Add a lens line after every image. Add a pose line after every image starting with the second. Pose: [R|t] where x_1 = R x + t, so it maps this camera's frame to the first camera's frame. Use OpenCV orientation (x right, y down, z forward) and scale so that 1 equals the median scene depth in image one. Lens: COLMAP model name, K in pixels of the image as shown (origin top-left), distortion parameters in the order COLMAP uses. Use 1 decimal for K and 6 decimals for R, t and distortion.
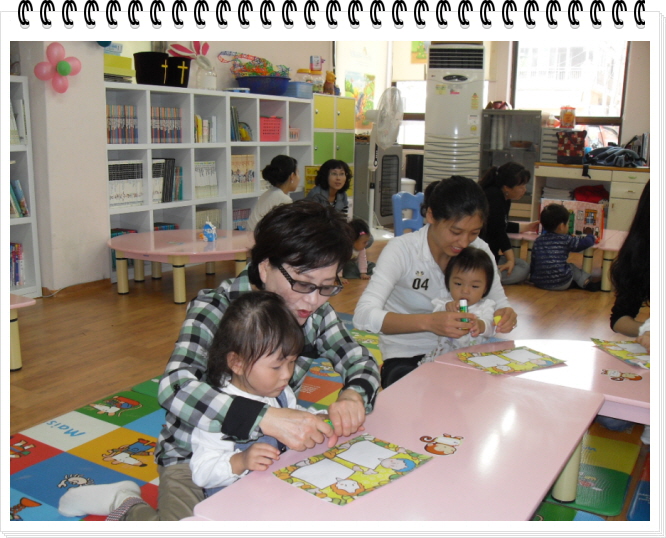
lens RADIAL K [[693.1, 0, 315.8], [0, 693.1, 291.3], [0, 0, 1]] dist [-0.123455, 0.000000]
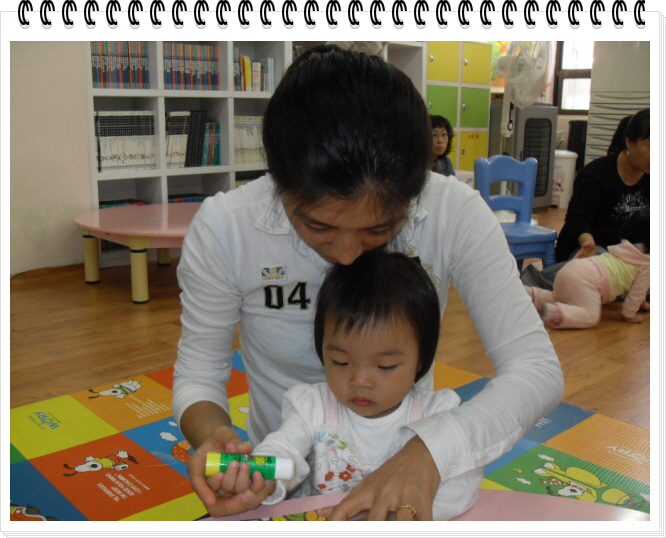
lens RADIAL K [[693.1, 0, 312.4], [0, 693.1, 293.6], [0, 0, 1]] dist [-0.123455, 0.000000]
pose [[0.955959, 0.064820, -0.286254, 0.146506], [-0.056298, 0.997694, 0.037908, -0.023580], [0.288051, -0.020122, 0.957404, 0.291865]]
